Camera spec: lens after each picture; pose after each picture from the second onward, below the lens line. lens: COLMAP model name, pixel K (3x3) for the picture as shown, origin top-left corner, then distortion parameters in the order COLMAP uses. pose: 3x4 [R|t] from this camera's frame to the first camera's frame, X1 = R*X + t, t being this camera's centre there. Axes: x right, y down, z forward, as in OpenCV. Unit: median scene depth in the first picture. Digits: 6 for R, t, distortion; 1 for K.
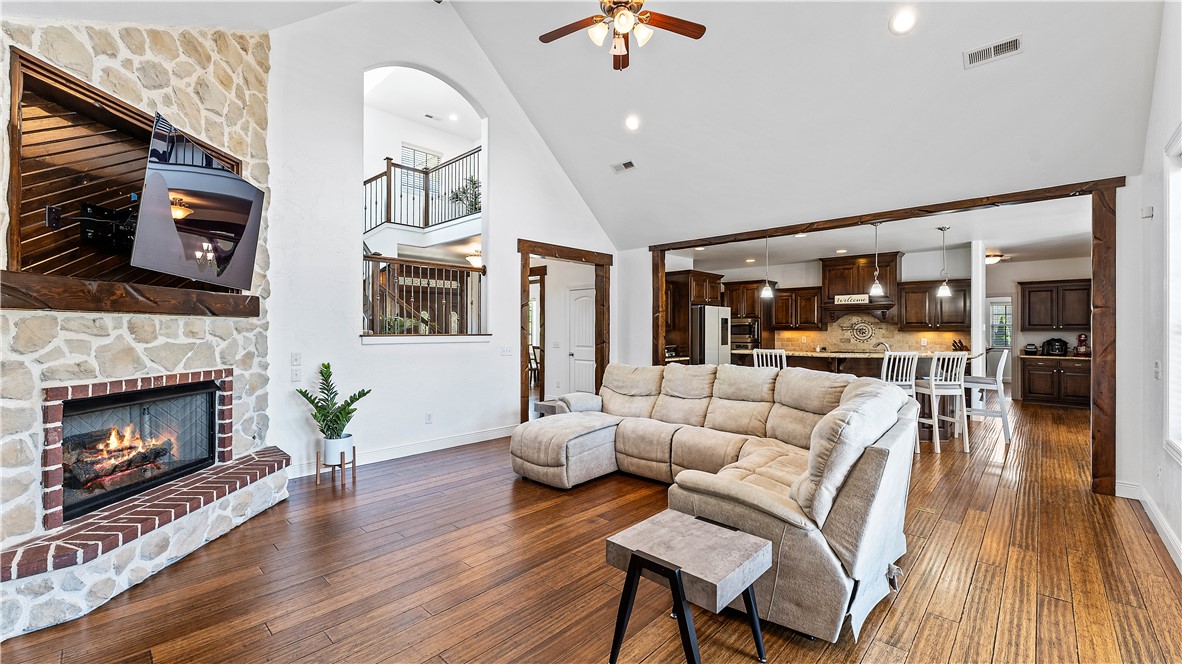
lens RADIAL K [[480.4, 0, 578.2], [0, 480.4, 328.7], [0, 0, 1]] dist [-0.000727, 0.000035]
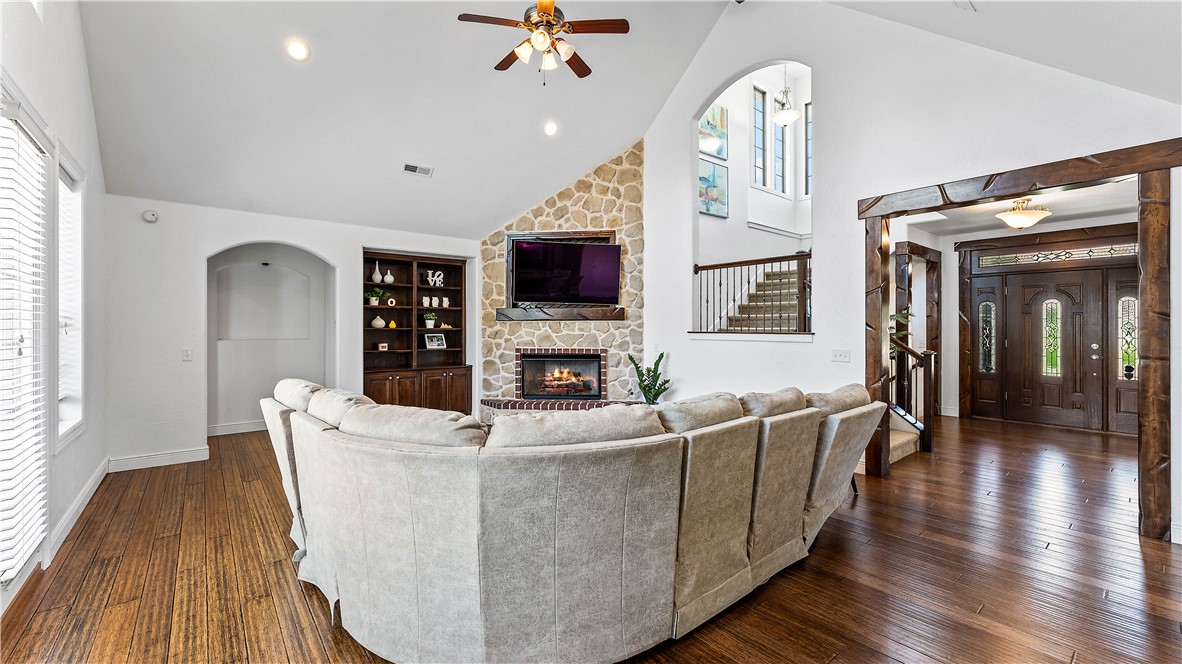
lens RADIAL K [[474.7, 0, 583.5], [0, 474.7, 326.2], [0, 0, 1]] dist [-0.001190, -0.000012]
pose [[-0.124821, -0.003179, -0.992174, 0.538346], [0.001881, 0.999992, -0.003441, 0.001636], [0.992178, -0.002296, -0.124814, 0.582910]]
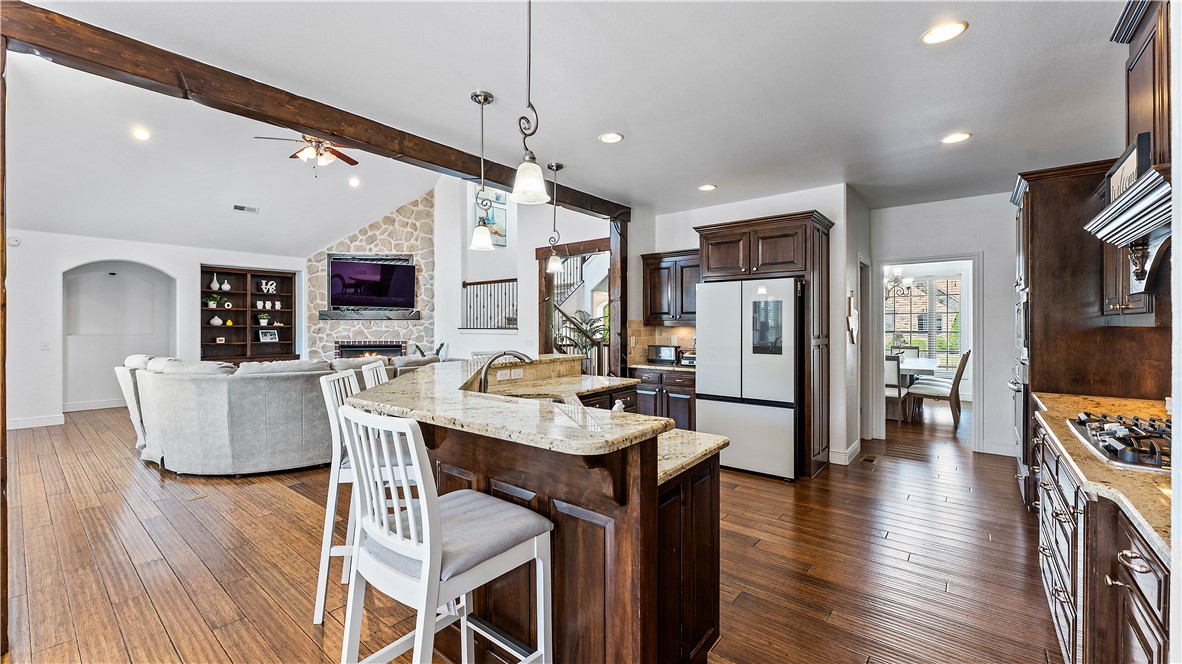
lens RADIAL K [[474.7, 0, 583.5], [0, 474.7, 326.2], [0, 0, 1]] dist [-0.001190, -0.000012]
pose [[0.078200, -0.000313, -0.996938, 0.906591], [0.001823, 0.999998, -0.000171, 0.004794], [0.996936, -0.001804, 0.078200, 0.879919]]
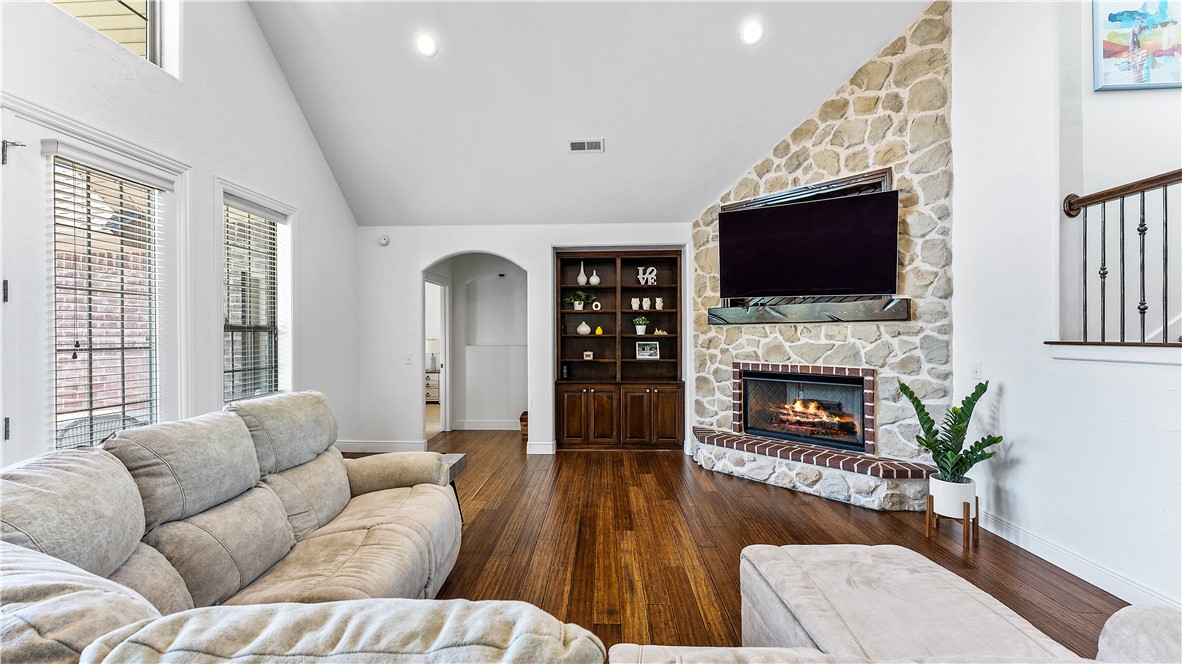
lens RADIAL K [[473.2, 0, 582.7], [0, 473.2, 334.7], [0, 0, 1]] dist [-0.002006, -0.000104]
pose [[-0.750350, 0.001122, -0.661040, 0.238639], [0.002799, 0.999995, -0.001480, 0.002503], [0.661035, -0.002961, -0.750349, 0.699086]]
